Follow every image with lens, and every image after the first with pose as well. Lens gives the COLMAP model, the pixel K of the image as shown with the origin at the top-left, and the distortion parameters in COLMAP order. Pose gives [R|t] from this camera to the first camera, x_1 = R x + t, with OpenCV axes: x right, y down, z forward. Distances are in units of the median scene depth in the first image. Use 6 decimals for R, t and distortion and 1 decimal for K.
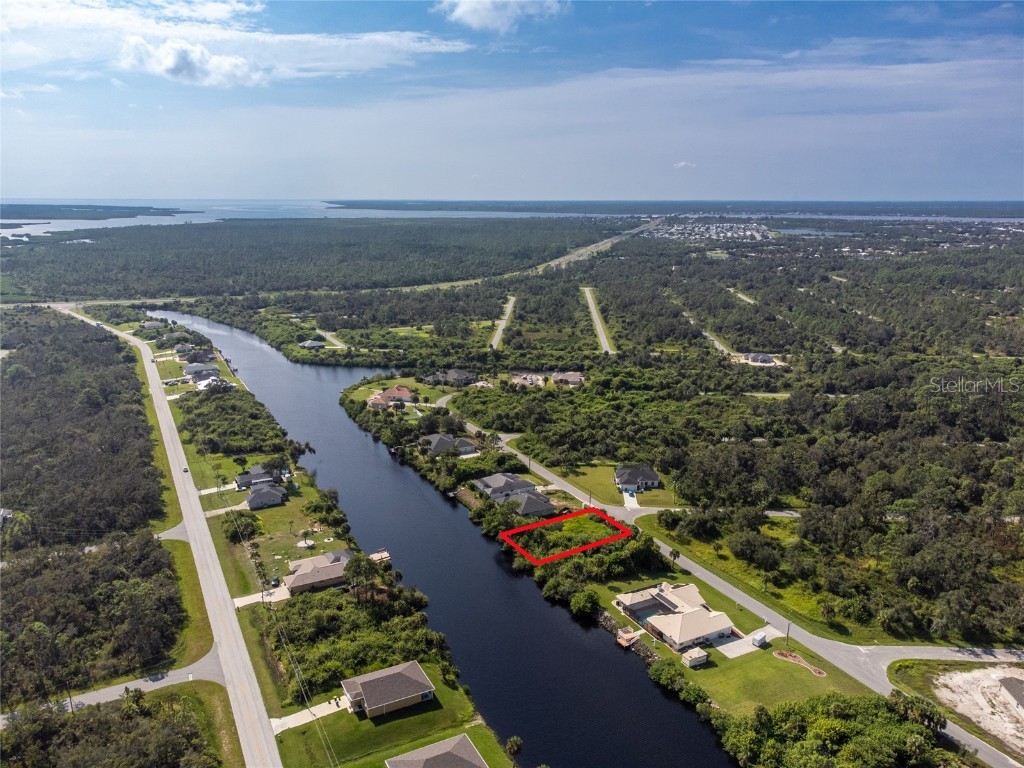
lens RADIAL K [[773.0, 0, 512.0], [0, 773.0, 384.0], [0, 0, 1]] dist [0.036586, -0.006779]
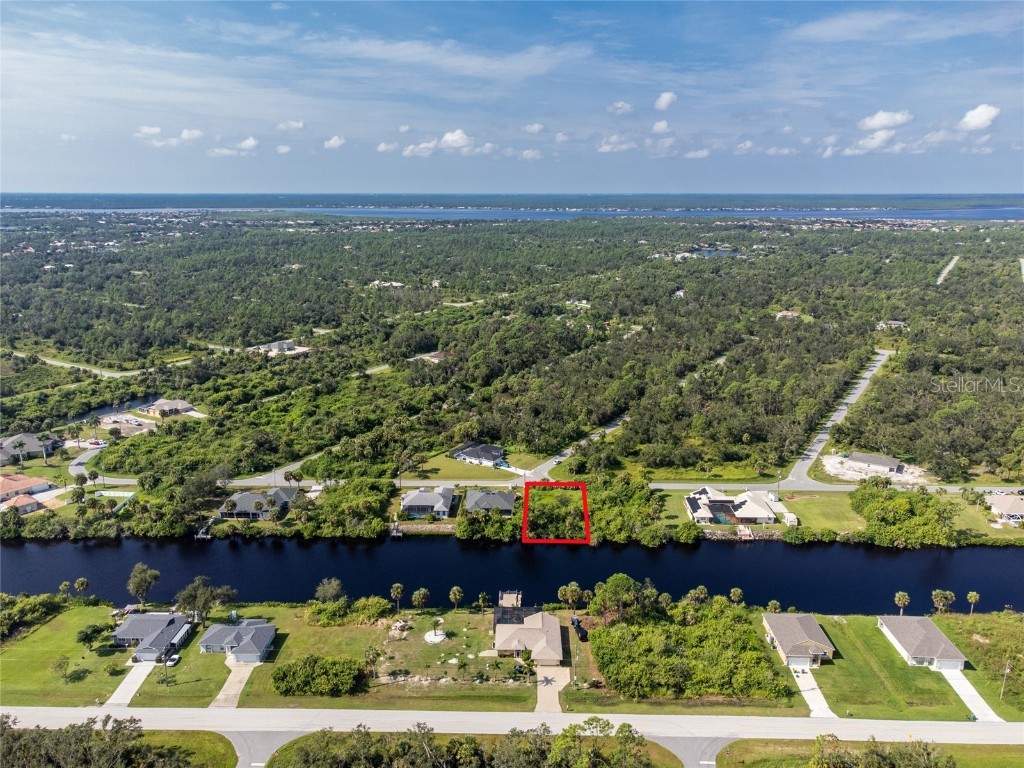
lens RADIAL K [[770.9, 0, 512.0], [0, 770.9, 384.0], [0, 0, 1]] dist [0.015611, 0.004225]
pose [[0.479020, -0.217078, 0.850539, -0.692667], [0.208880, 0.969296, 0.129747, -0.096440], [-0.852589, 0.115509, 0.509656, 0.446674]]
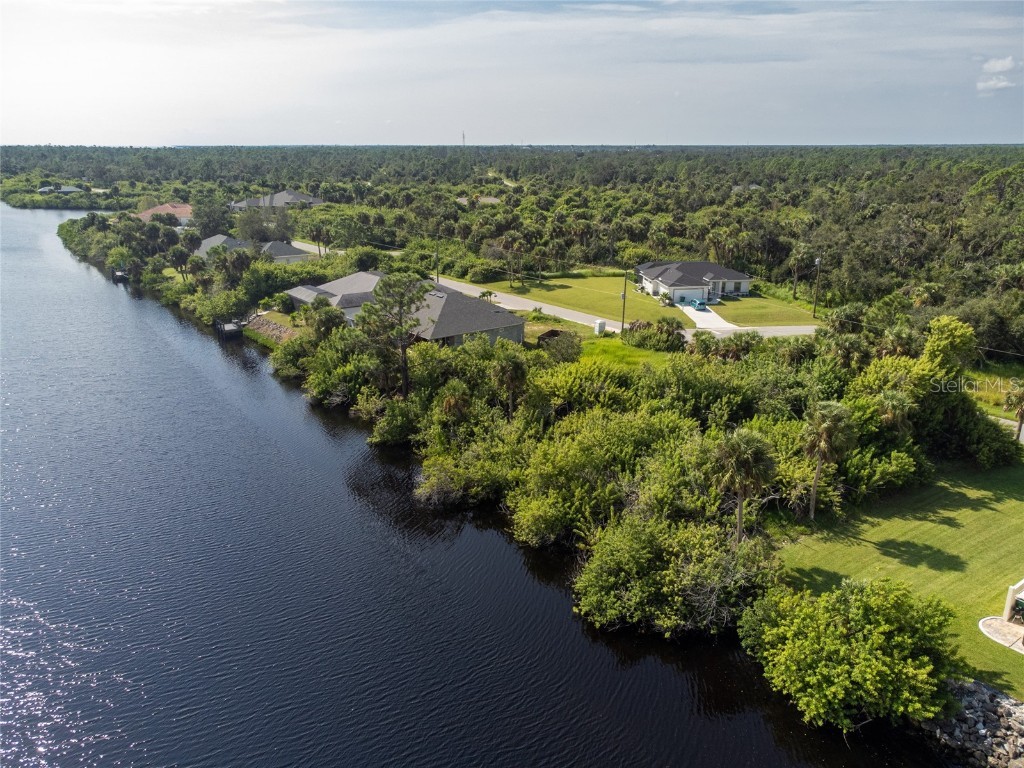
lens RADIAL K [[770.9, 0, 512.0], [0, 770.9, 384.0], [0, 0, 1]] dist [0.015611, 0.004225]
pose [[0.987339, -0.051174, 0.150142, -0.003217], [0.042295, 0.997195, 0.061746, 0.151761], [-0.152881, -0.054614, 0.986734, 0.613496]]
